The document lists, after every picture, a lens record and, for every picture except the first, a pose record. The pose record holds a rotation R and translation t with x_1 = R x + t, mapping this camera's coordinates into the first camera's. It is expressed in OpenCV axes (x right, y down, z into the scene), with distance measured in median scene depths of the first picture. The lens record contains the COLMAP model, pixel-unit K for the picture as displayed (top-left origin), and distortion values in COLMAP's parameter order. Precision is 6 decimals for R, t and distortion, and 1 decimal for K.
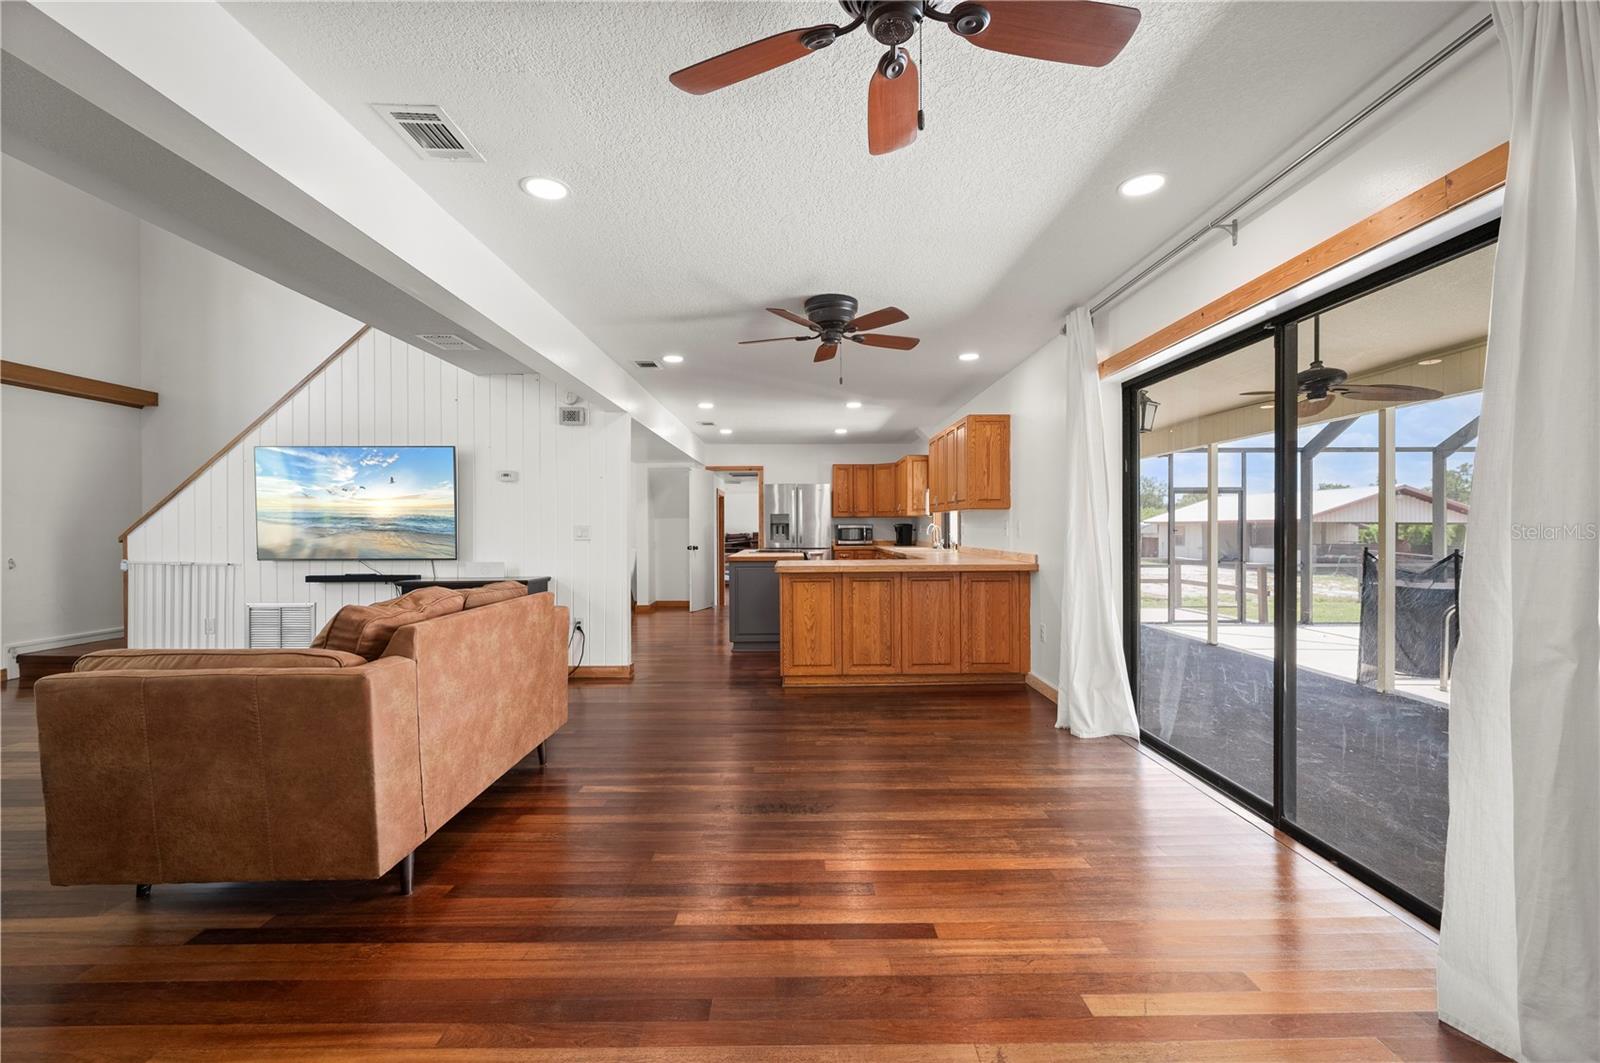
lens RADIAL K [[688.4, 0, 816.2], [0, 688.4, 529.1], [0, 0, 1]] dist [-0.001529, 0.000443]
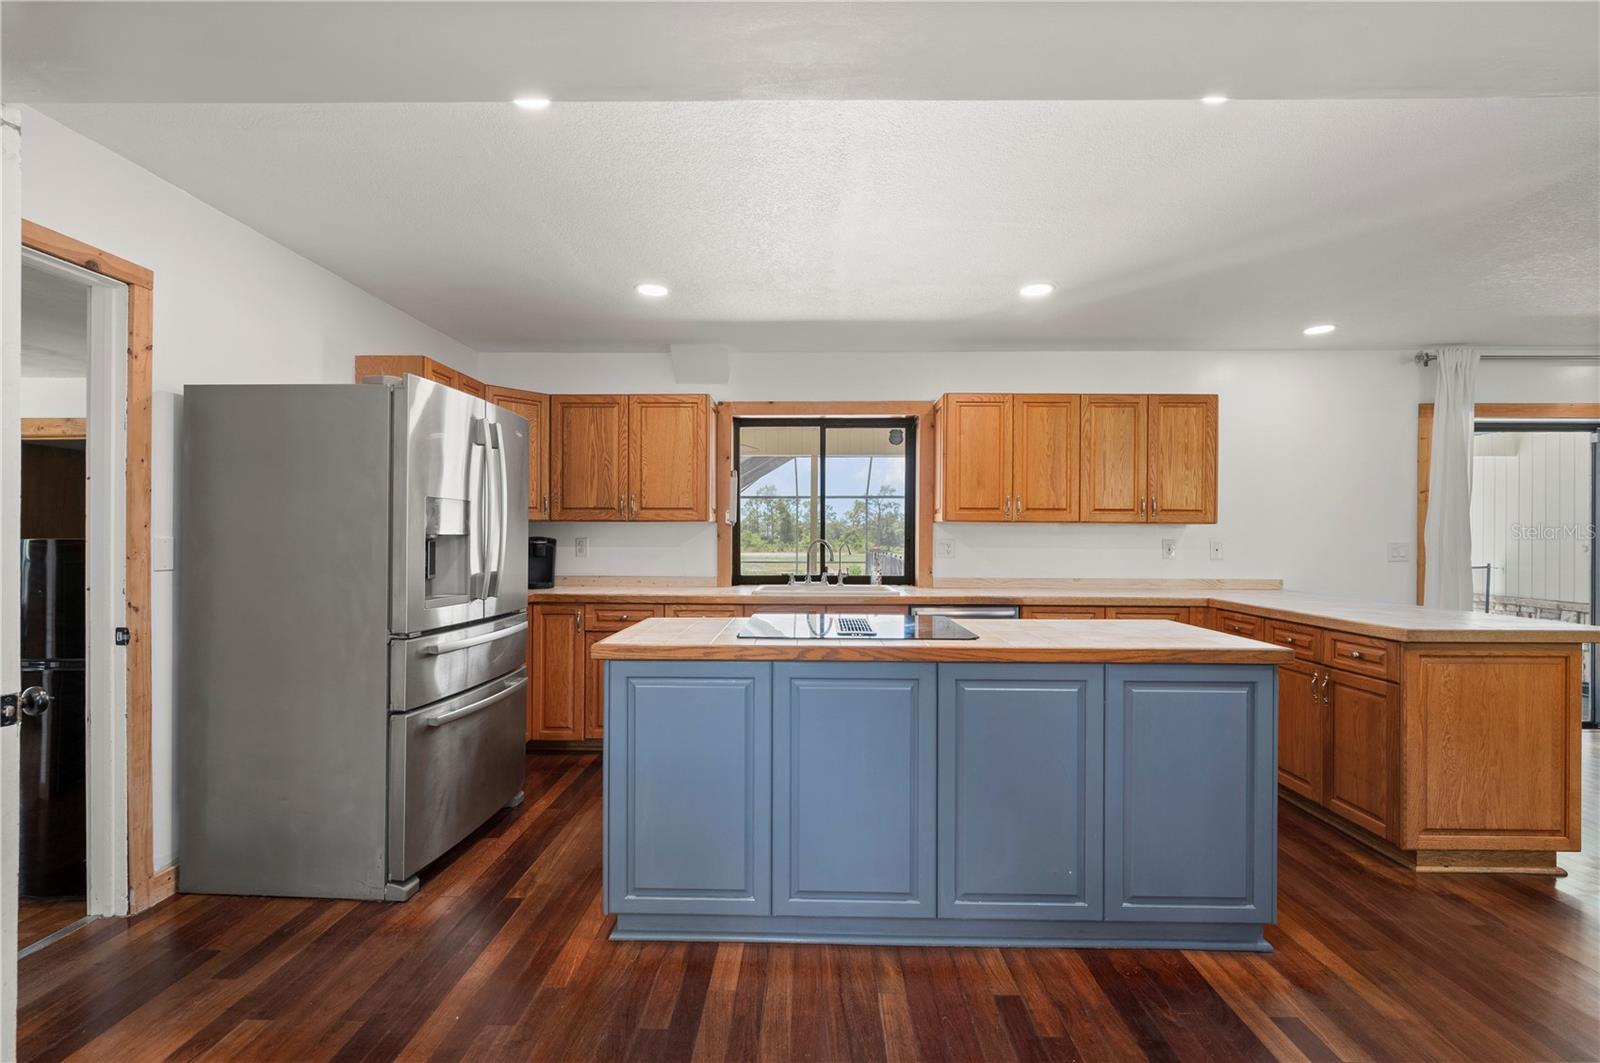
lens RADIAL K [[688.4, 0, 799.1], [0, 688.4, 539.9], [0, 0, 1]] dist [-0.001529, 0.000443]
pose [[0.028773, 0.002844, 0.999582, -0.549606], [-0.001495, 0.999995, -0.002803, -0.009787], [-0.999585, -0.001413, 0.028777, 1.492280]]
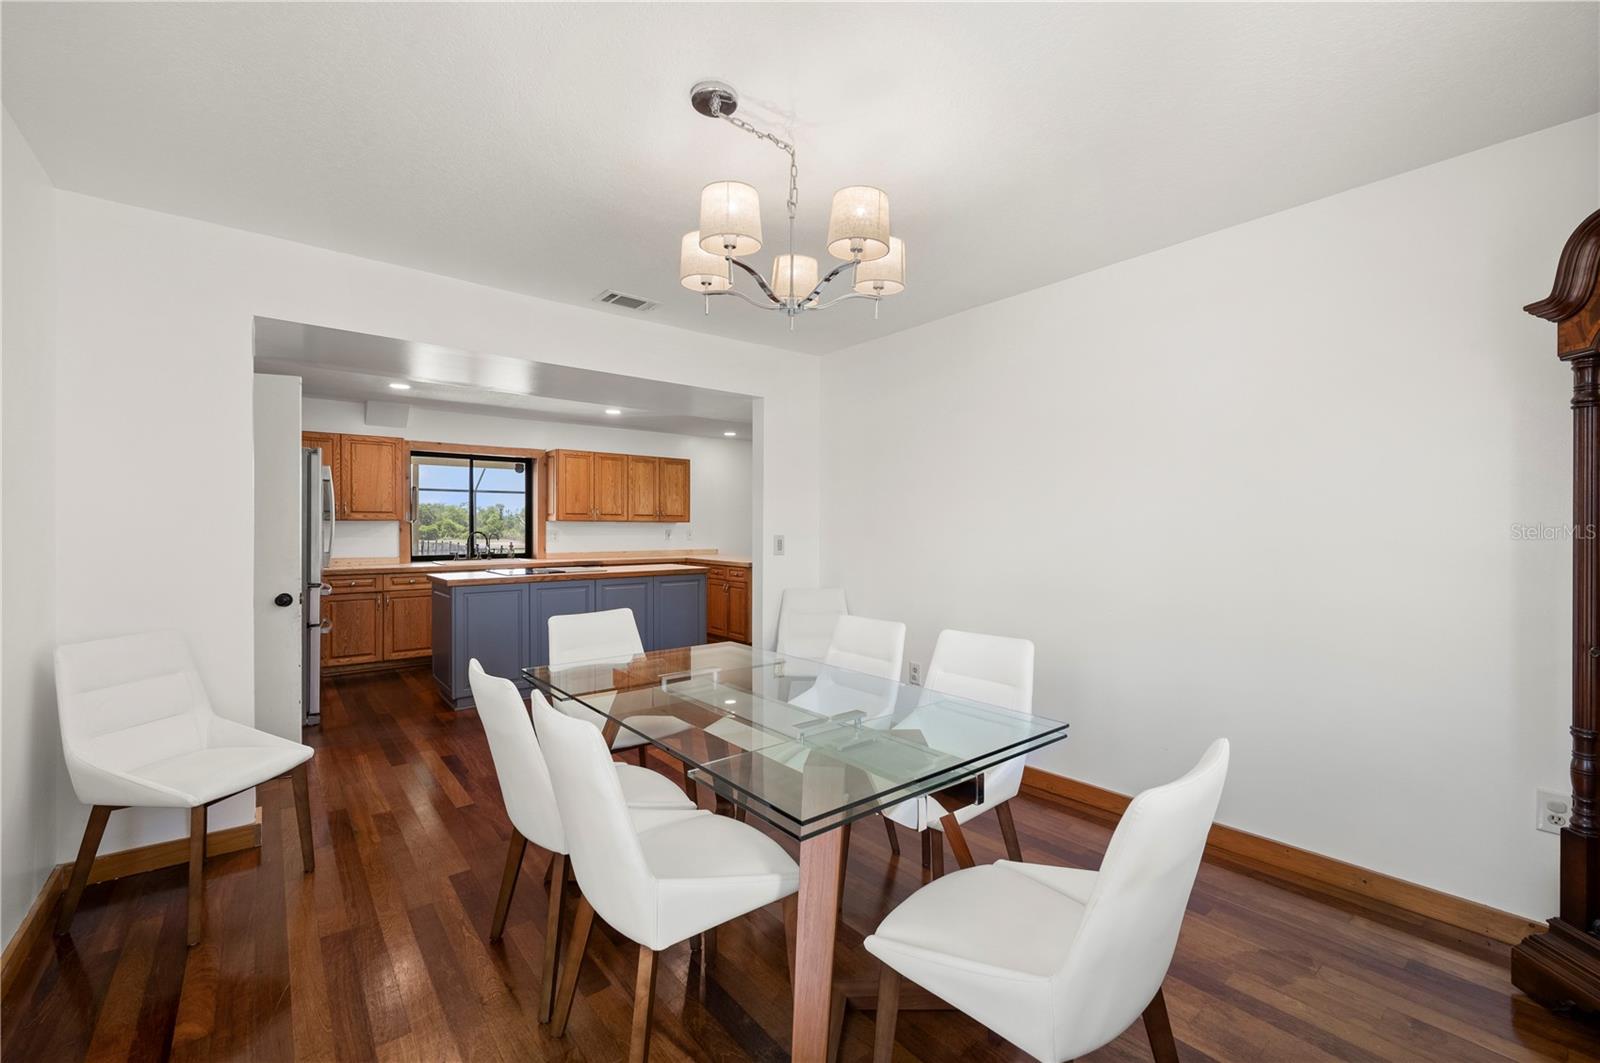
lens RADIAL K [[667.2, 0, 801.9], [0, 667.2, 534.3], [0, 0, 1]] dist [0.001719, 0.000057]
pose [[-0.625167, -0.003513, 0.780483, -1.116083], [0.004882, 0.999953, 0.008411, -0.014769], [-0.780476, 0.009068, -0.625120, 1.800692]]
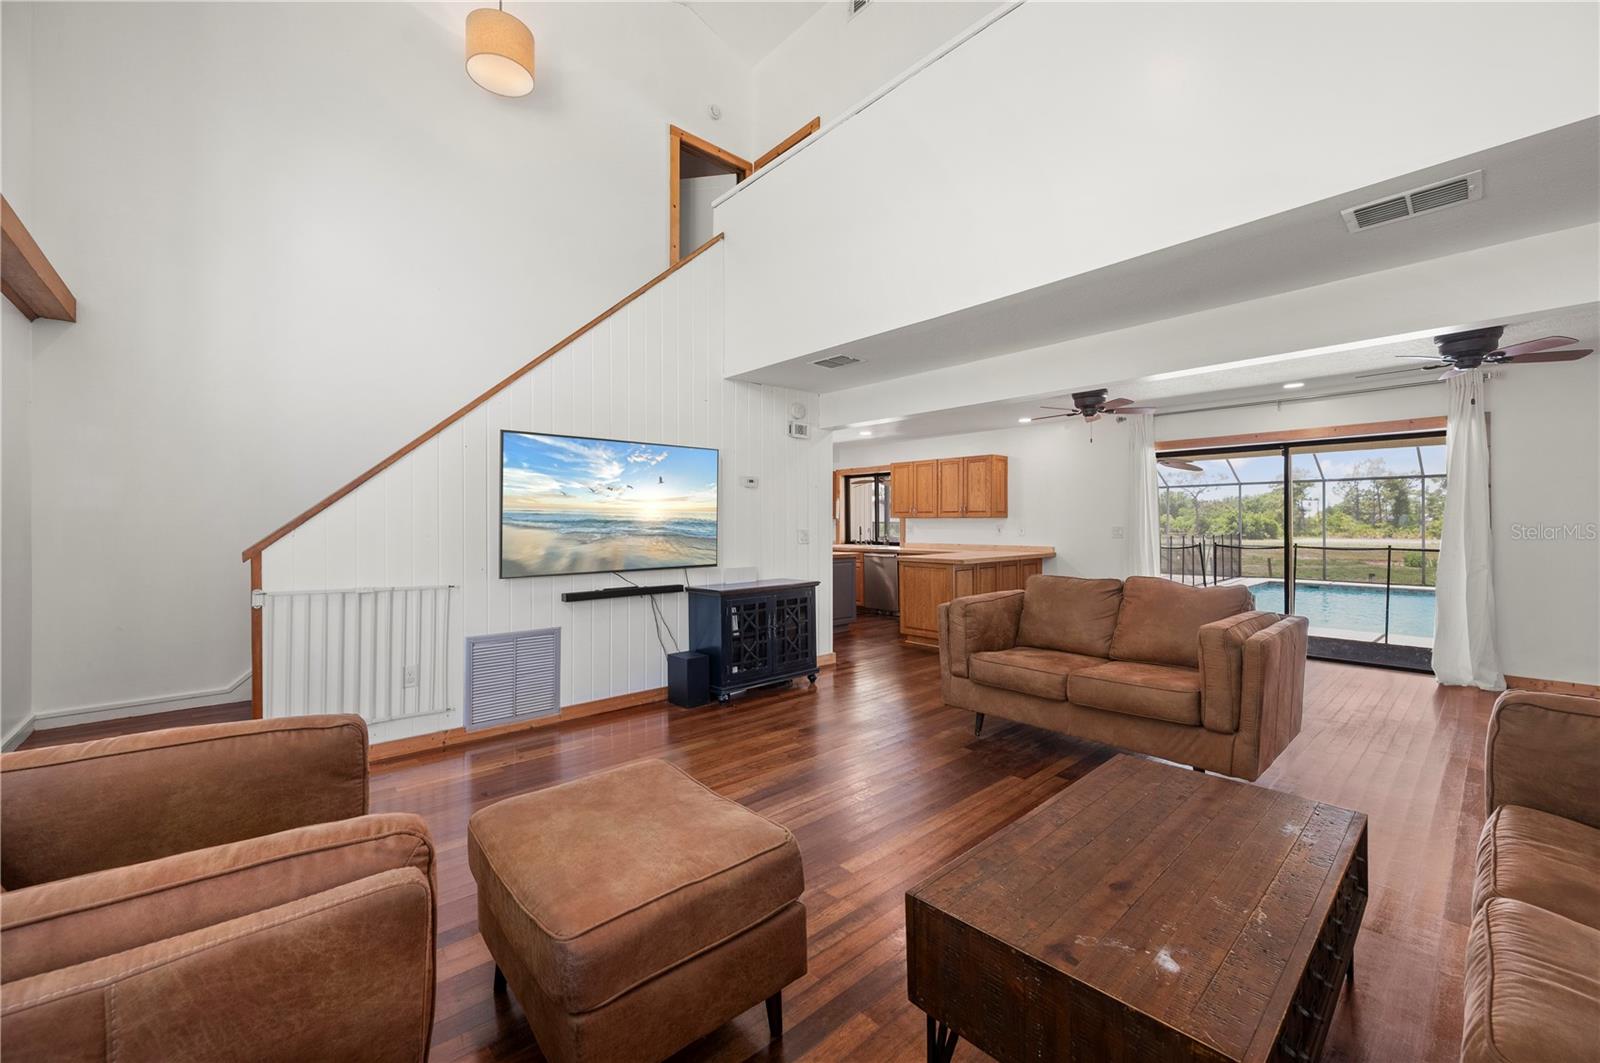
lens RADIAL K [[652.0, 0, 803.9], [0, 652.0, 528.1], [0, 0, 1]] dist [-0.001993, 0.000982]
pose [[0.747049, -0.002438, 0.664764, -1.075791], [0.000929, 0.999996, 0.002624, -0.010574], [-0.664768, -0.001343, 0.747049, 0.242827]]
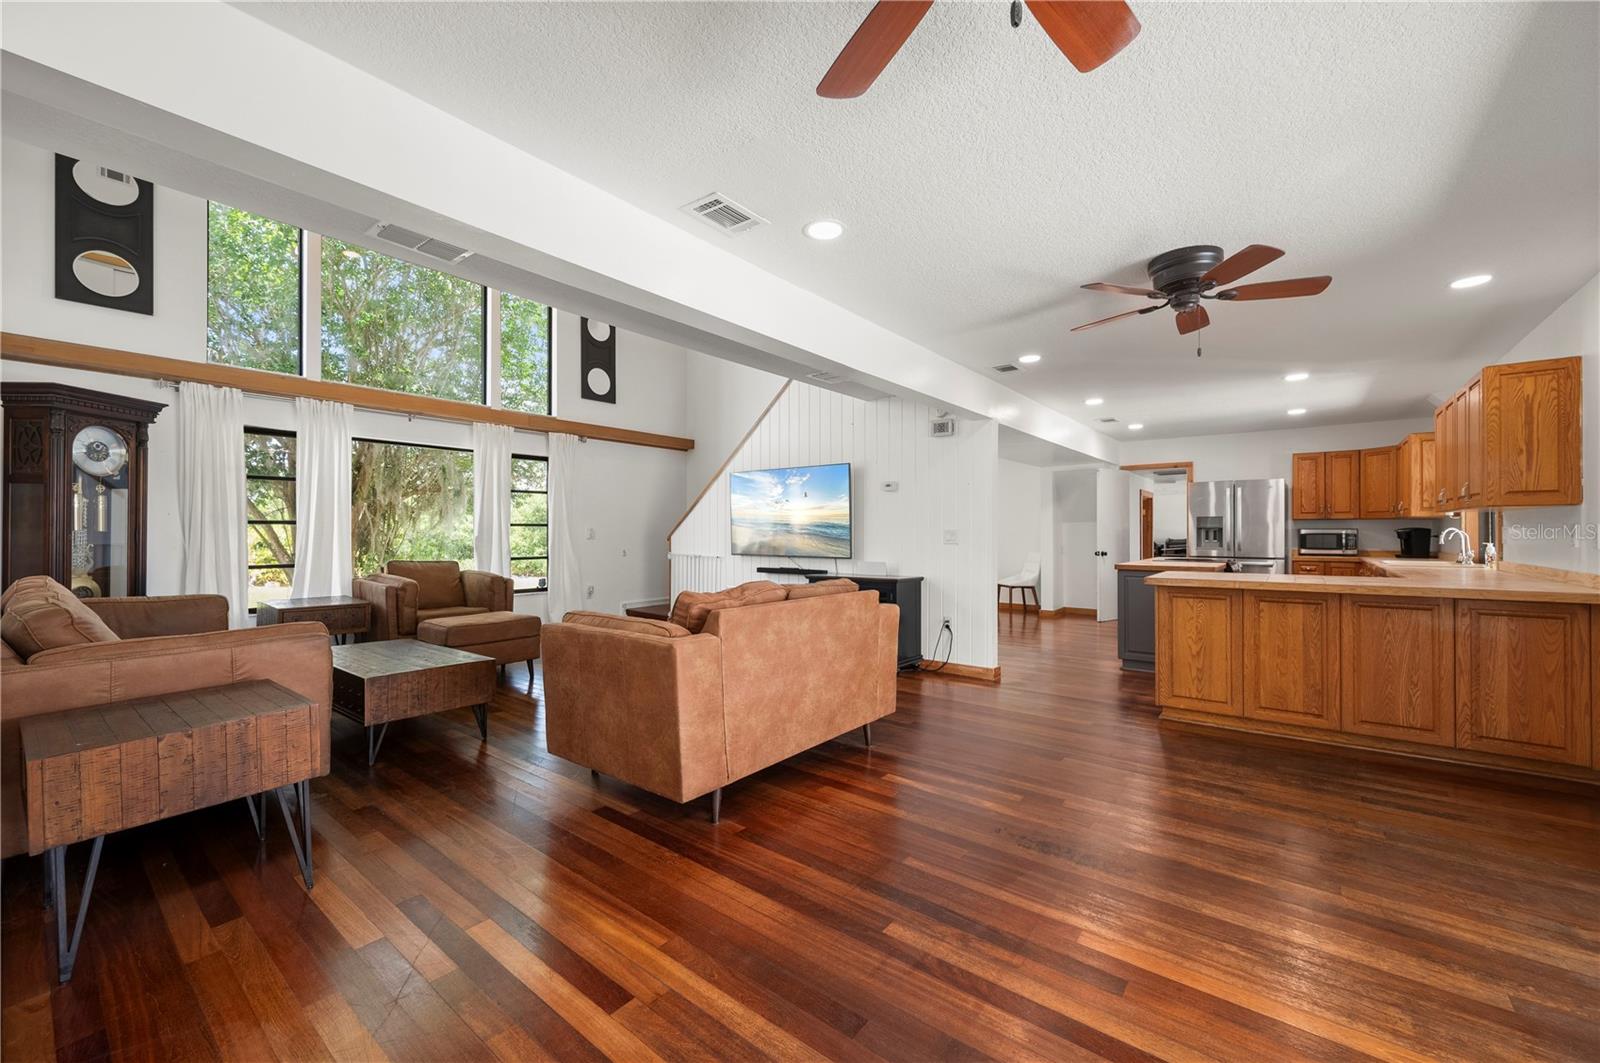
lens RADIAL K [[652.0, 0, 786.4], [0, 652.0, 528.3], [0, 0, 1]] dist [-0.001993, 0.000982]
pose [[0.762014, 0.000109, -0.647561, 0.122733], [-0.004484, 0.999977, -0.005107, -0.001470], [0.647545, 0.006796, 0.761997, 0.076793]]
